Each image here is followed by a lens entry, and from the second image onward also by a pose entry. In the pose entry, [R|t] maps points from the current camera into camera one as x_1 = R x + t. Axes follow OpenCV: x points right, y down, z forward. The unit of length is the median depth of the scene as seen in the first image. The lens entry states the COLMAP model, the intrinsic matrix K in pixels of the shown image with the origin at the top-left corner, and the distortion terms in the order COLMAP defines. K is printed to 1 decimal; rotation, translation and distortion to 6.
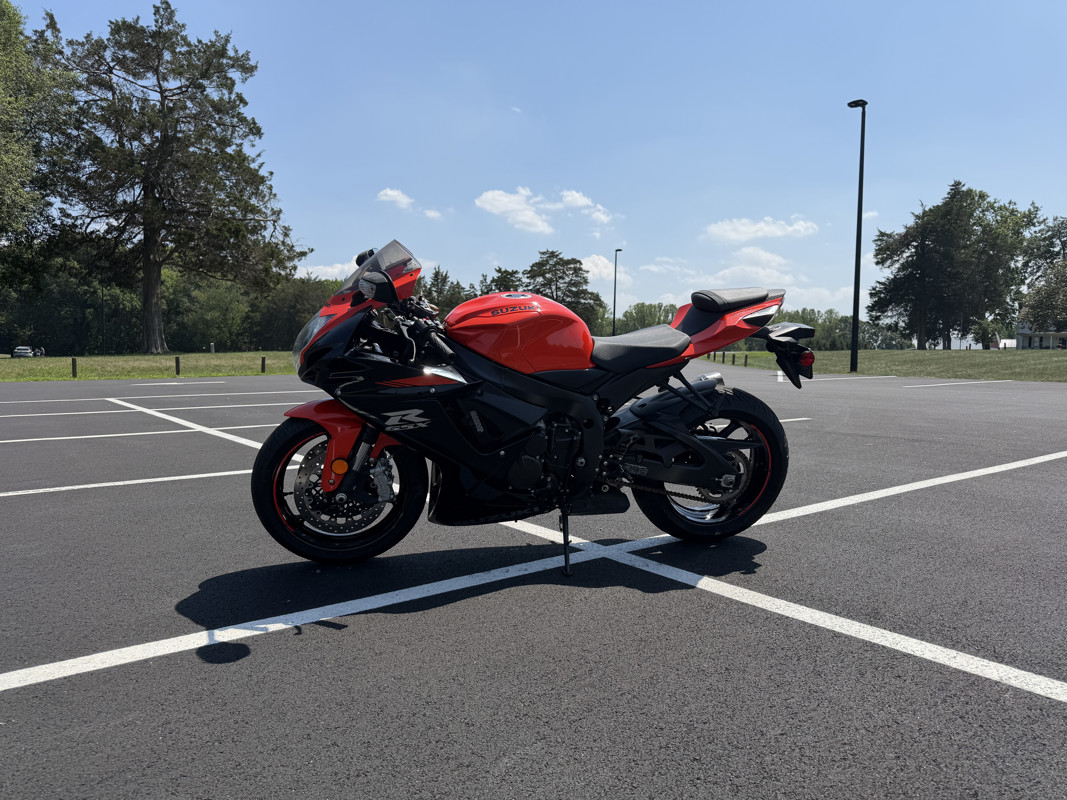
lens RADIAL K [[767.3, 0, 533.5], [0, 767.3, 400.0], [0, 0, 1]] dist [0.110735, -0.120564]
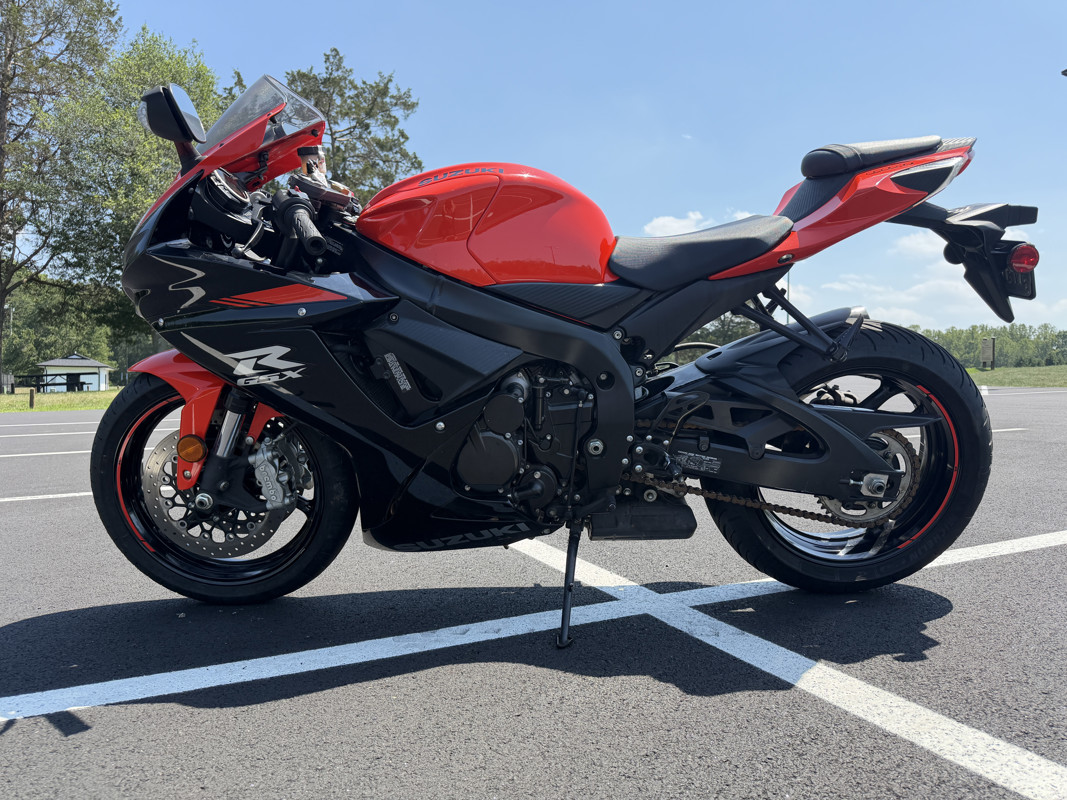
lens RADIAL K [[770.7, 0, 533.5], [0, 770.7, 400.0], [0, 0, 1]] dist [0.041694, -0.067094]
pose [[0.975146, -0.013805, -0.221132, 0.135260], [0.005305, 0.999226, -0.038987, 0.063160], [0.221499, 0.036845, 0.974464, 0.395976]]
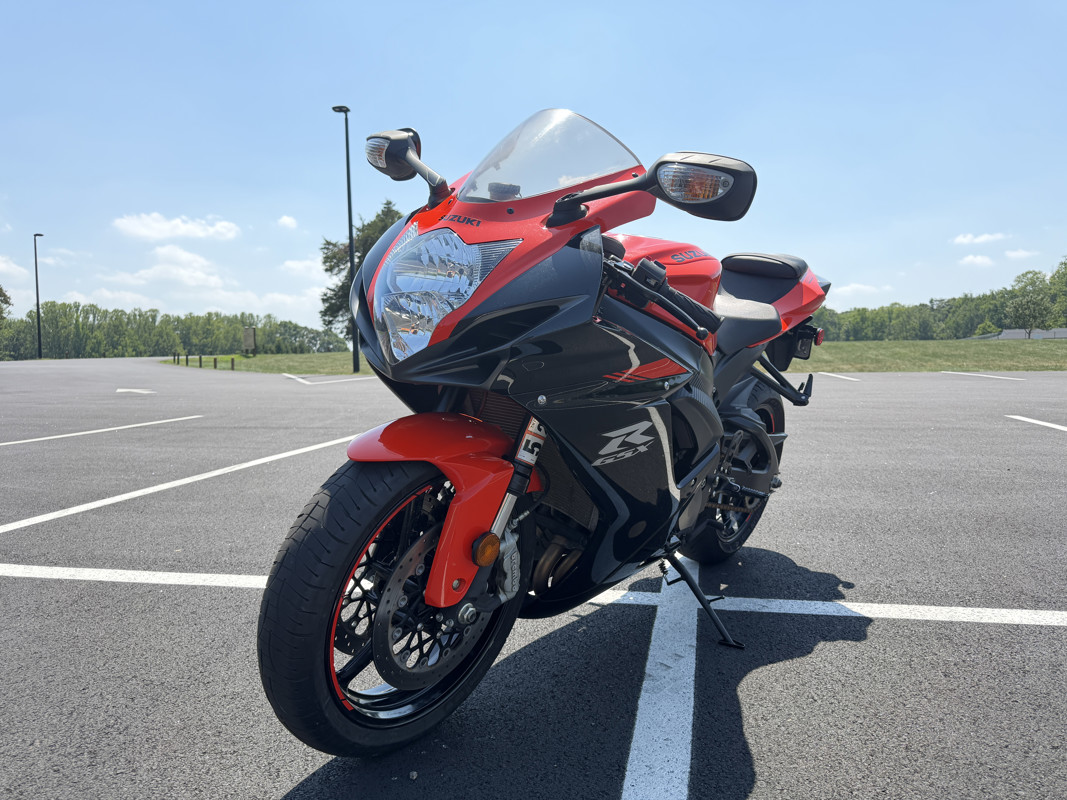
lens RADIAL K [[767.3, 0, 533.5], [0, 767.3, 400.0], [0, 0, 1]] dist [0.110735, -0.120564]
pose [[0.763274, -0.059763, 0.643304, -0.480459], [0.063954, 0.997811, 0.016815, -0.015506], [-0.642901, 0.028307, 0.765426, 0.512946]]
